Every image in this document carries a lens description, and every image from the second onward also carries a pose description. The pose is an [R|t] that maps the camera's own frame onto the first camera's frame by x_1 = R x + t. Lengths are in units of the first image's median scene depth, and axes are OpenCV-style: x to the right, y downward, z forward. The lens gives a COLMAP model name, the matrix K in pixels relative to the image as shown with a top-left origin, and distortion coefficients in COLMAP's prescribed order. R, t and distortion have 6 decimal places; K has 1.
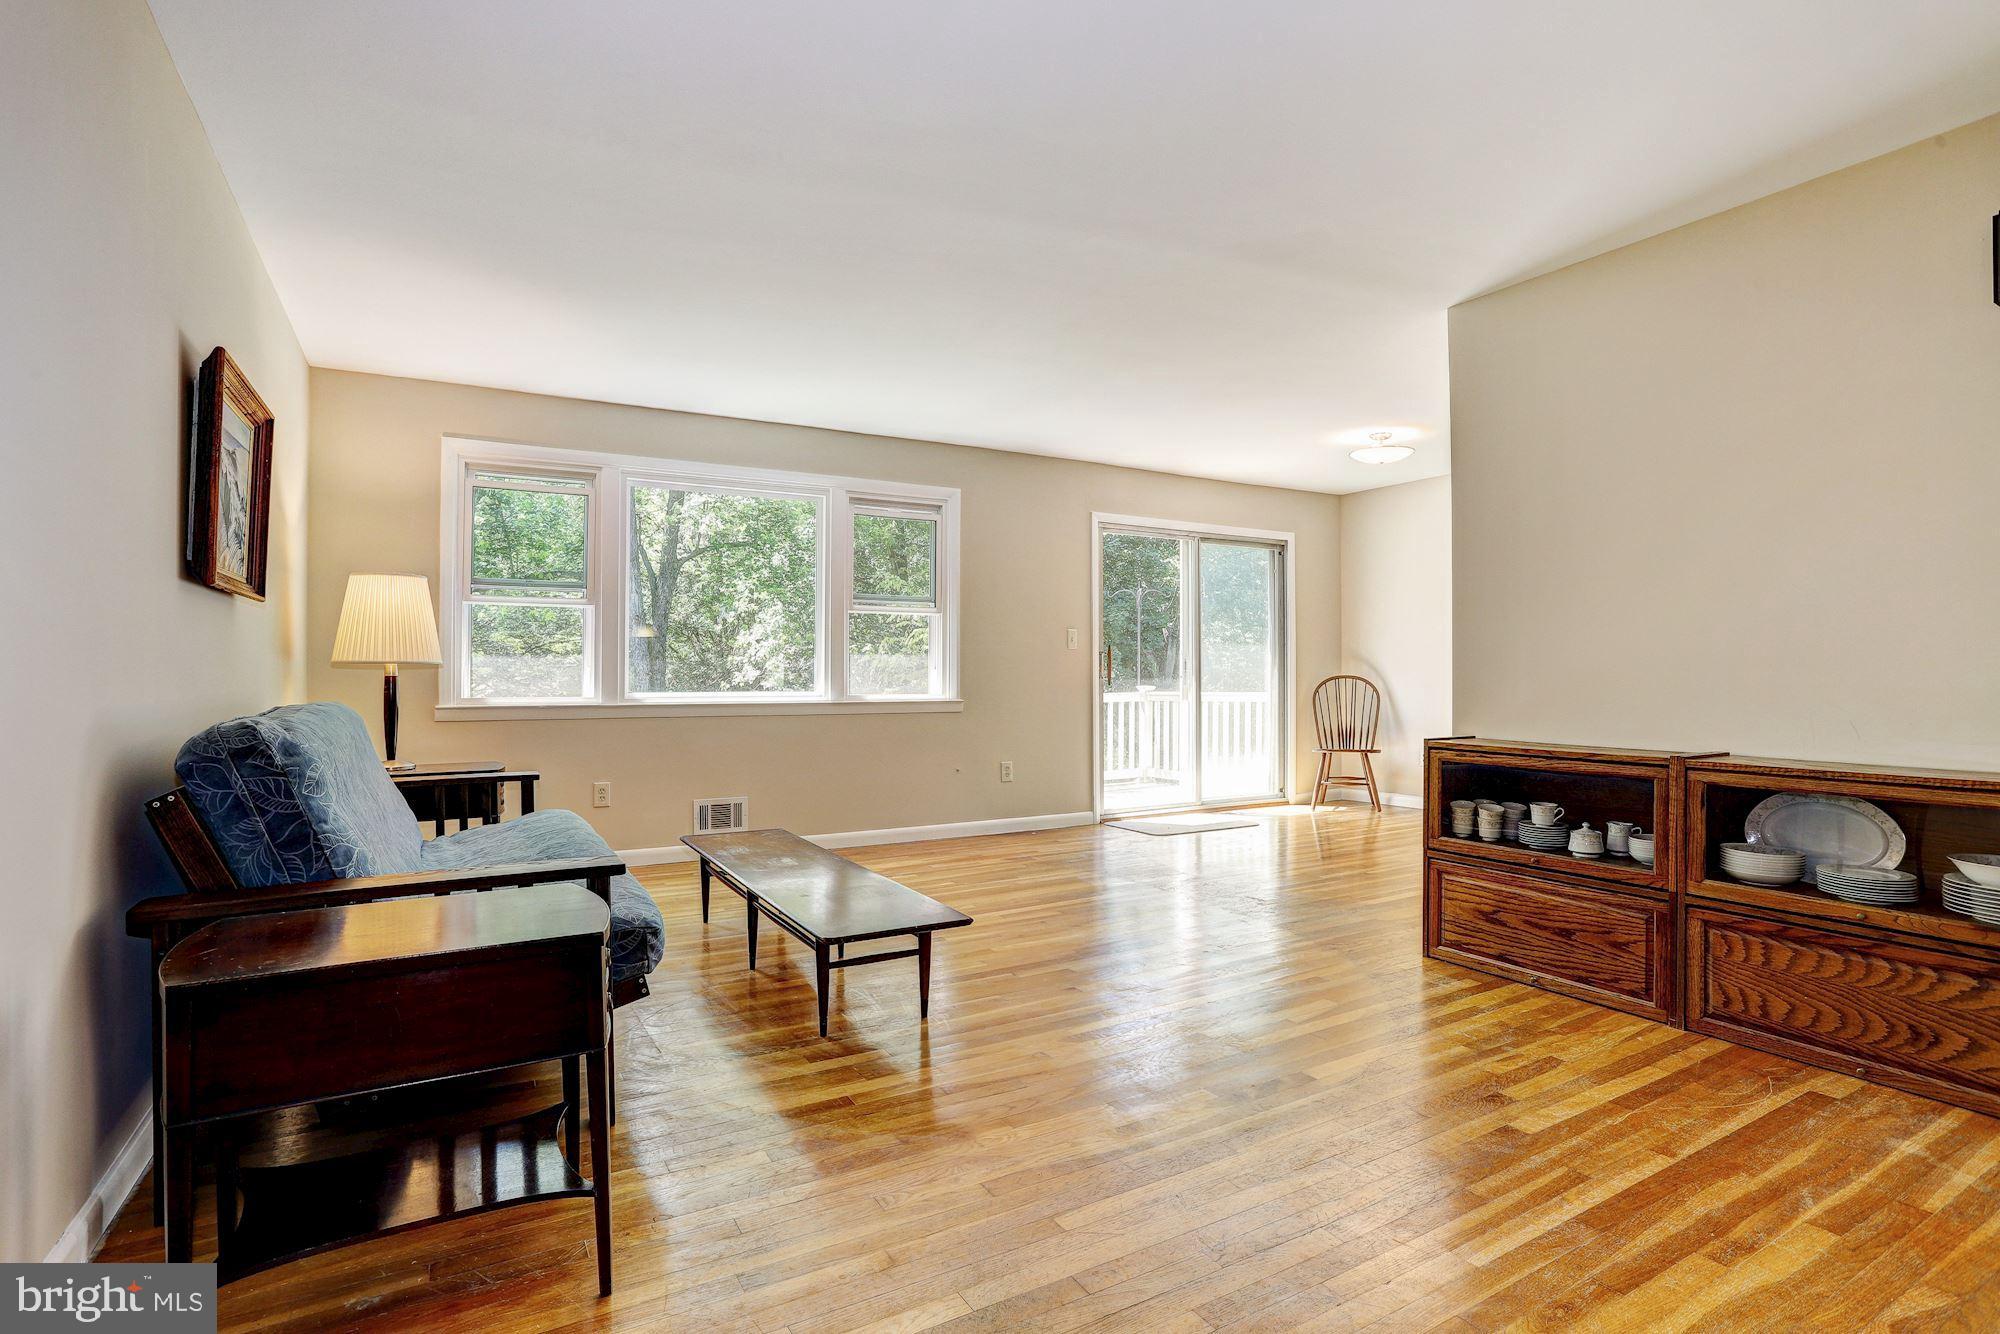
lens RADIAL K [[982.0, 0, 1006.2], [0, 982.0, 664.7], [0, 0, 1]] dist [-0.032495, 0.015729]
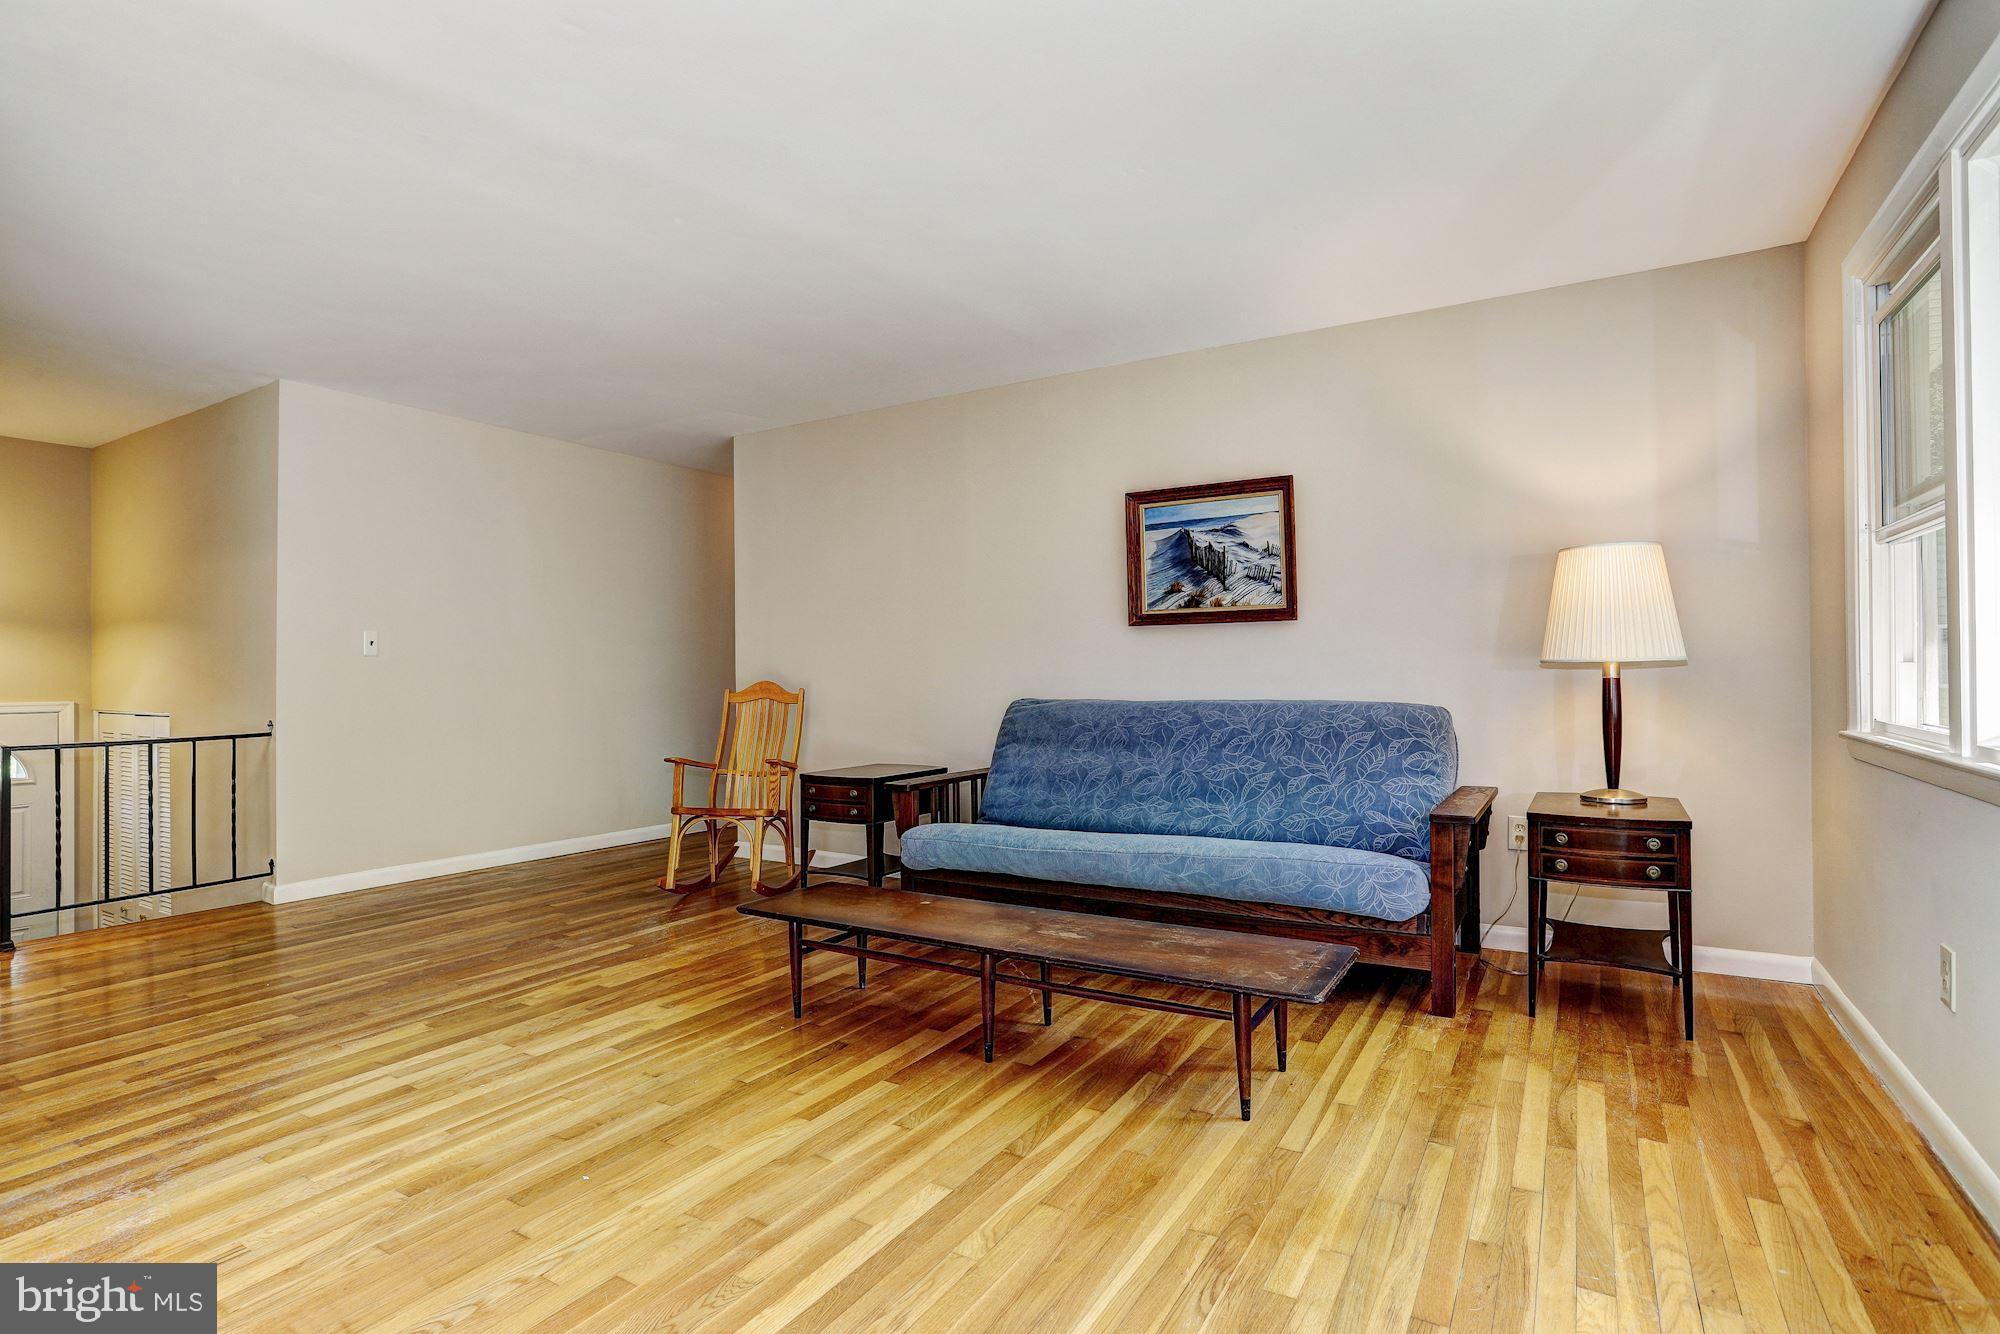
lens RADIAL K [[1020.4, 0, 1000.6], [0, 1020.4, 671.3], [0, 0, 1]] dist [-0.040501, 0.004858]
pose [[-0.886398, 0.007615, -0.462861, 0.158703], [0.013478, 0.999865, -0.009361, 0.007030], [0.462728, -0.014536, -0.886381, 1.525963]]
